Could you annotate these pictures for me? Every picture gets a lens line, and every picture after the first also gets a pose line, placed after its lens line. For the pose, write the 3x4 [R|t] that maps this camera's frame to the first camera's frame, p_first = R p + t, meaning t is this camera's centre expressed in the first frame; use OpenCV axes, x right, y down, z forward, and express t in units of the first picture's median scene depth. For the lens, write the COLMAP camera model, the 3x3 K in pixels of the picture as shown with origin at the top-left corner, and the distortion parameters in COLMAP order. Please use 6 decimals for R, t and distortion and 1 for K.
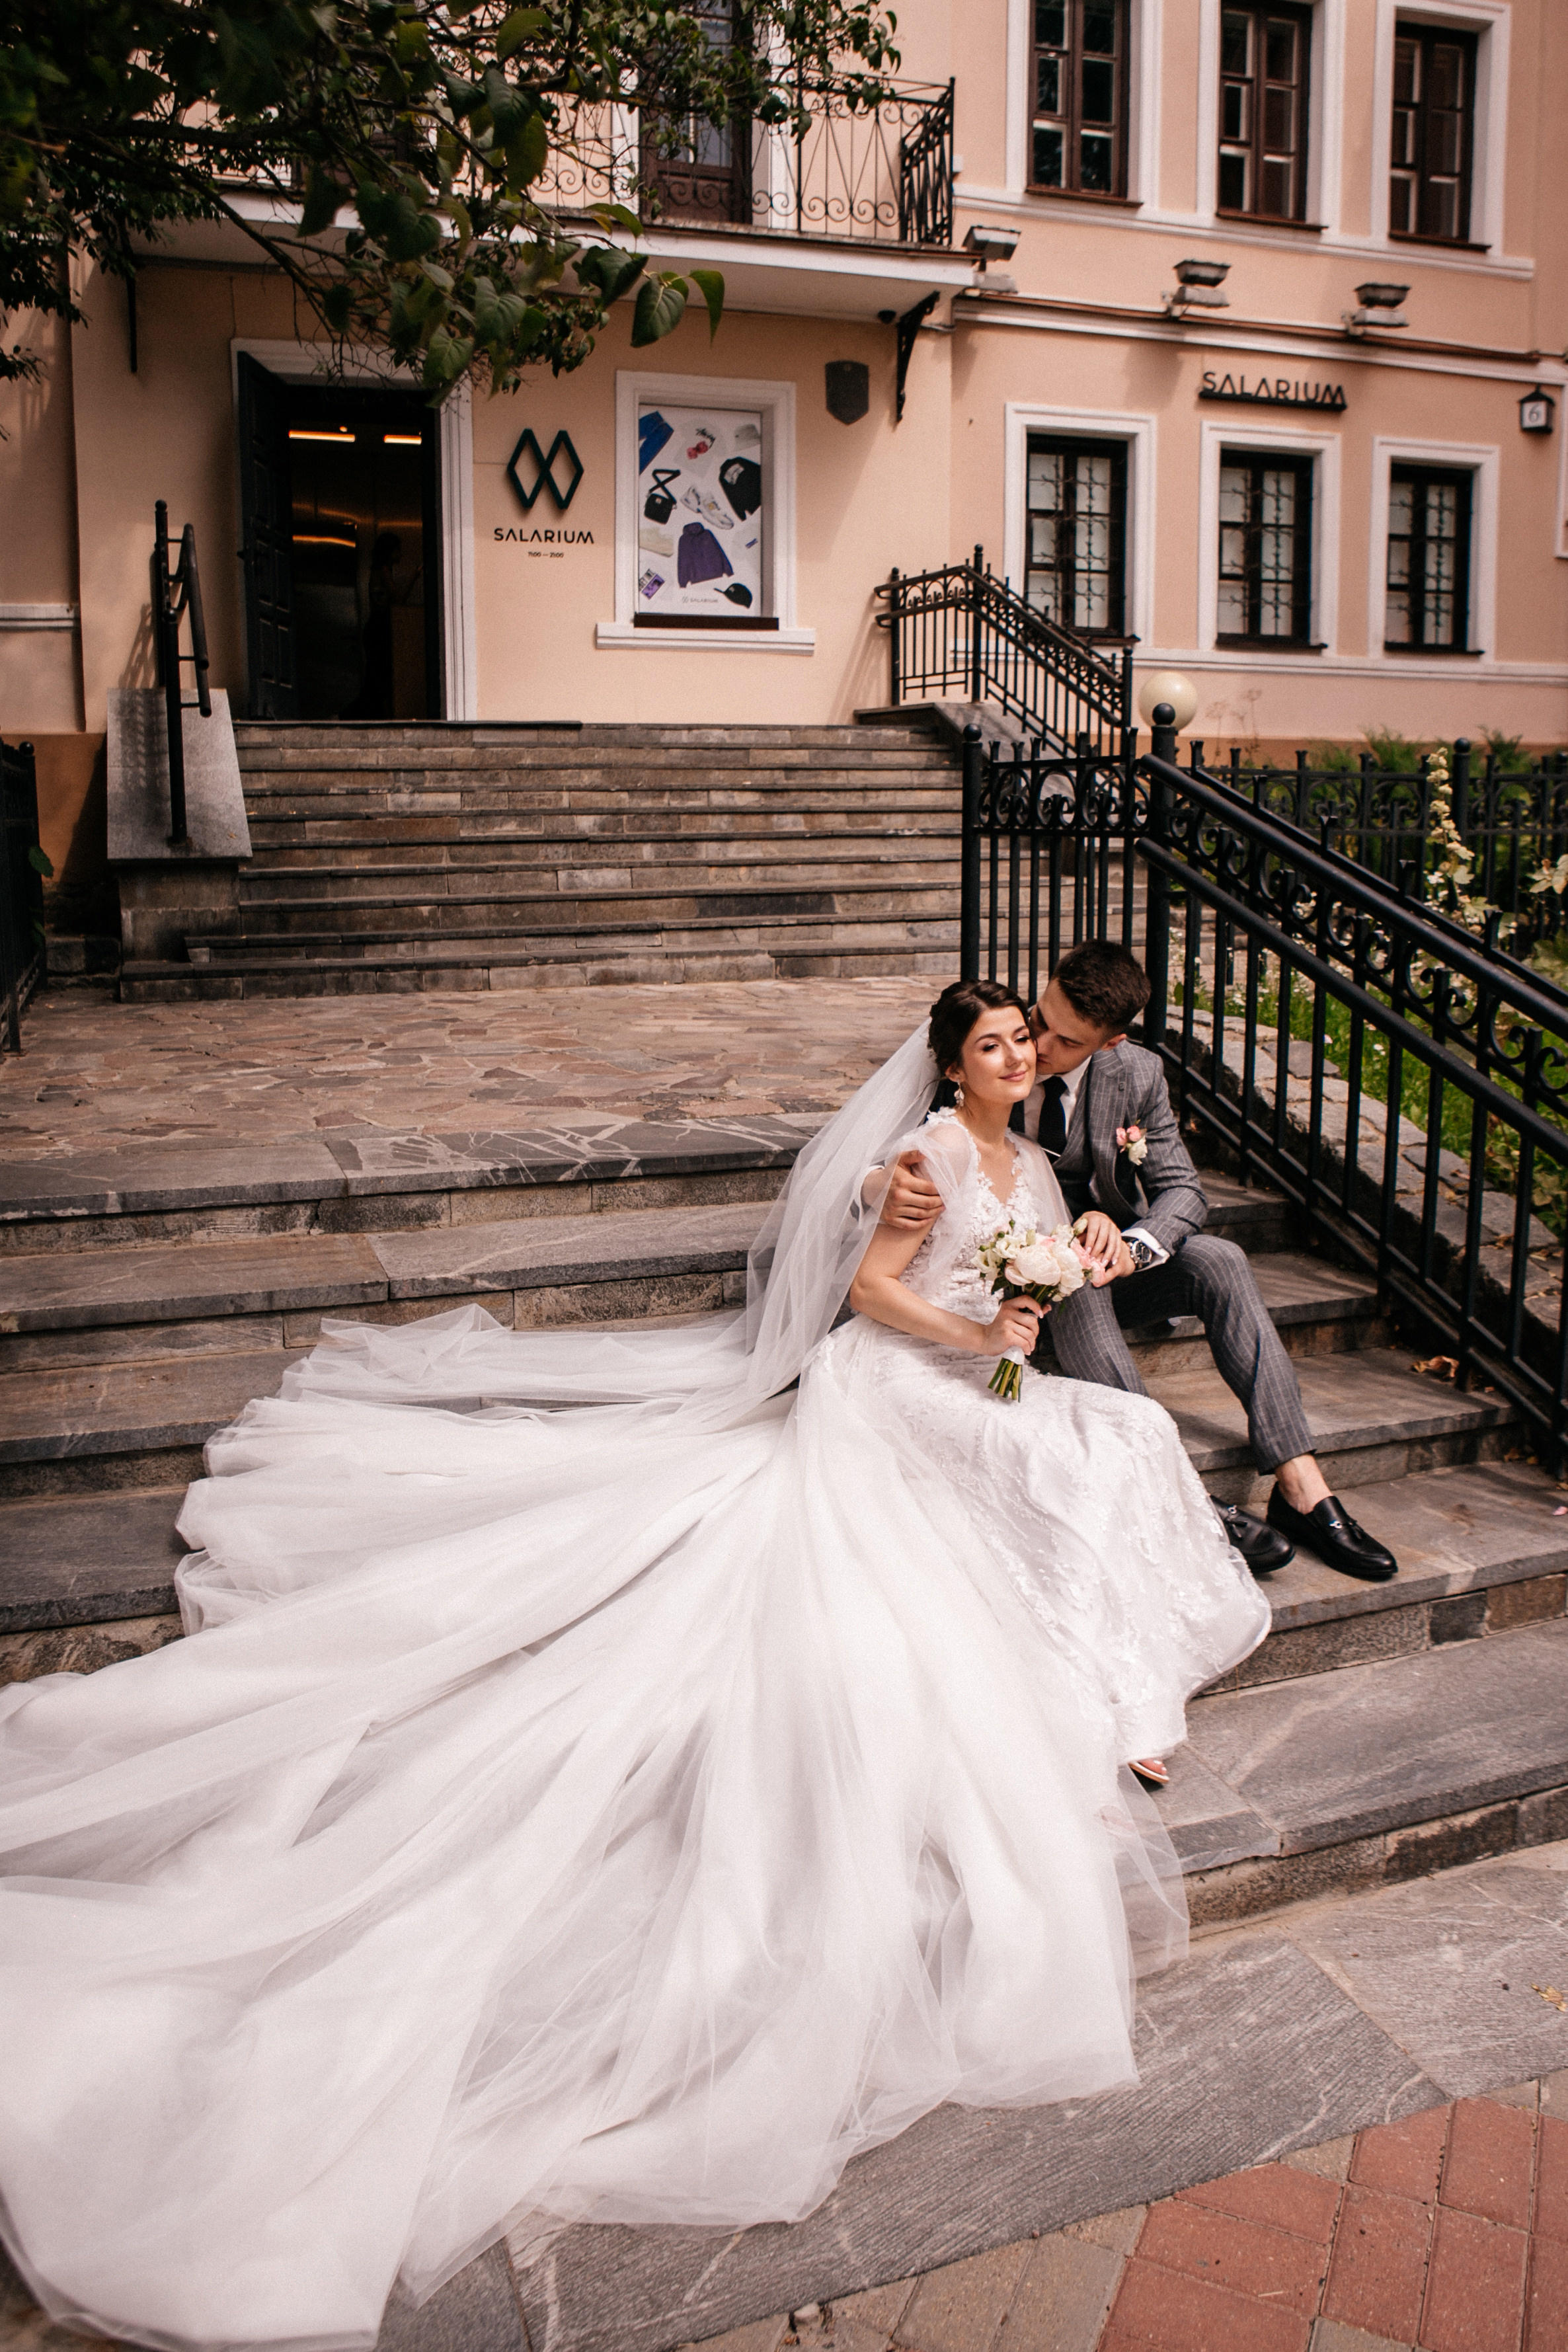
lens RADIAL K [[1731.0, 0, 789.6], [0, 1731.0, 1083.4], [0, 0, 1]] dist [-0.134902, 0.115325]
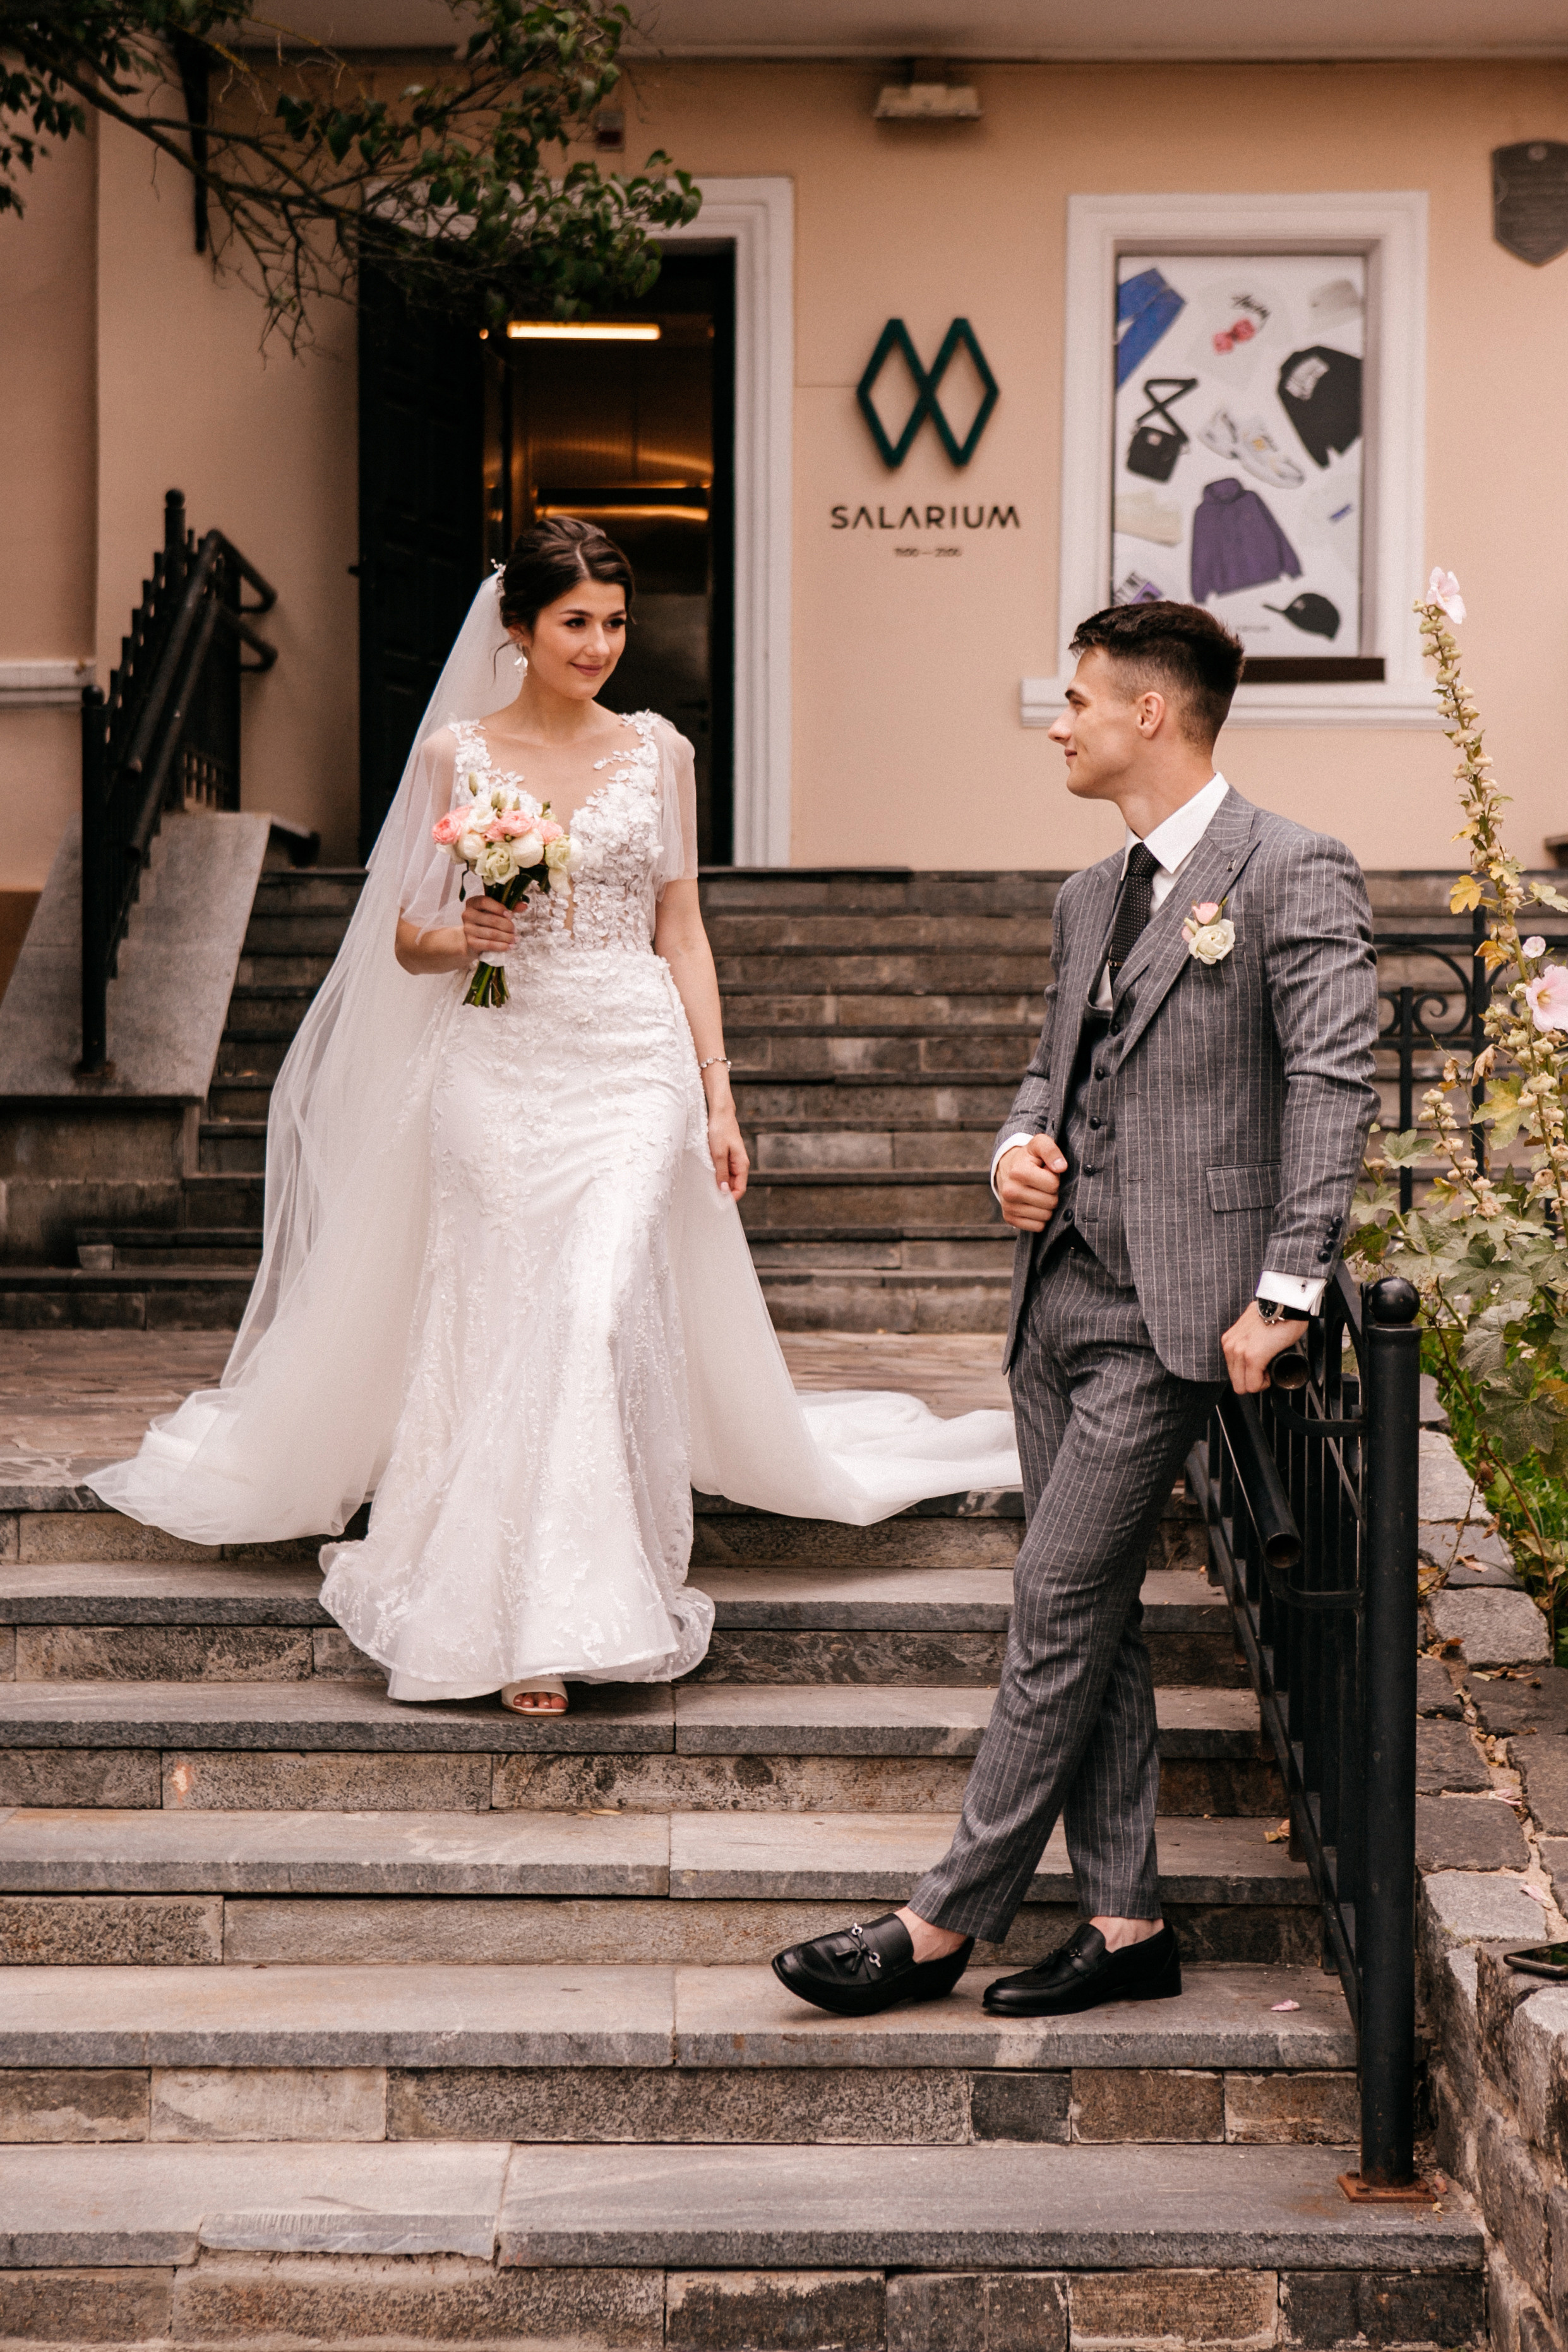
lens RADIAL K [[4233.6, 0, 789.0], [0, 4233.6, 1120.9], [0, 0, 1]] dist [0.113521, 0.085722]
pose [[0.944395, 0.008402, -0.328707, 0.324276], [-0.056015, 0.989172, -0.135650, 0.057467], [0.324008, 0.146519, 0.934640, -0.276761]]
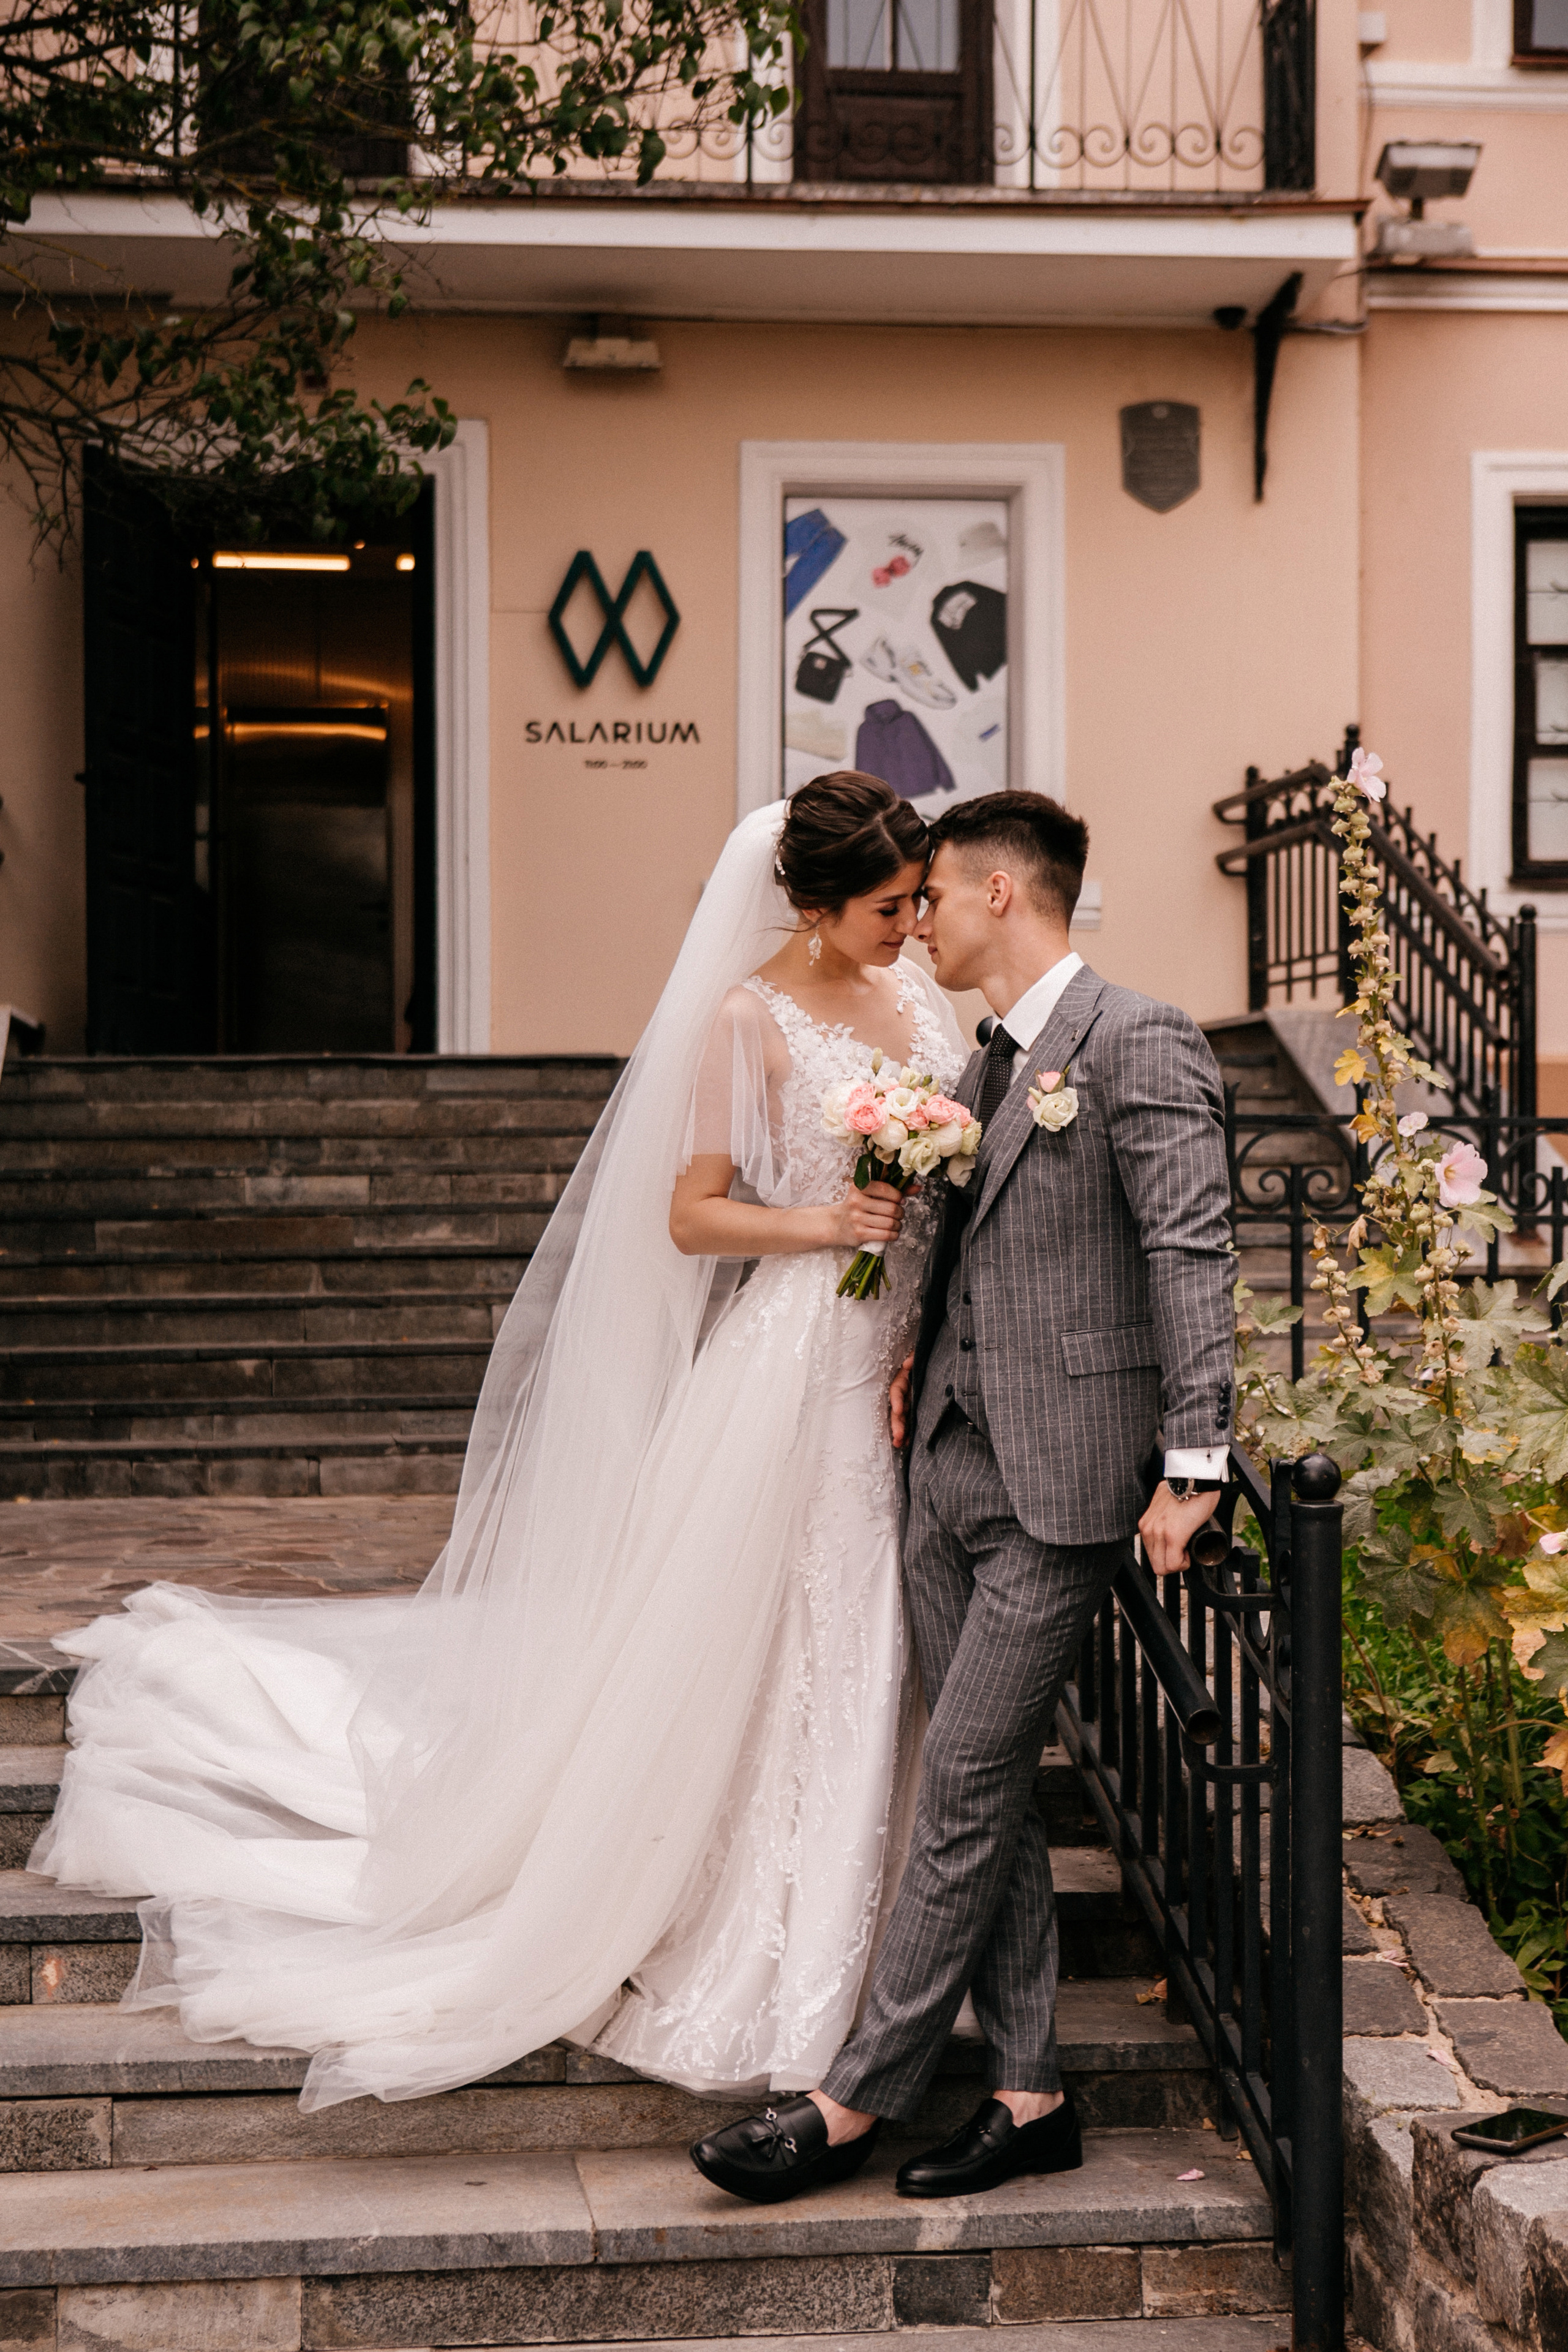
lens RADIAL K [[3744.0, 0, 784.0], [0, 3744.0, 1176.0], [0, 0, 1]] dist [0.096287, -0.062814]
pose [[0.974502, -0.007366, -0.224257, 0.251769], [-0.031195, 0.985306, -0.167922, 0.046102], [0.222199, 0.170637, 0.959954, -0.221547]]
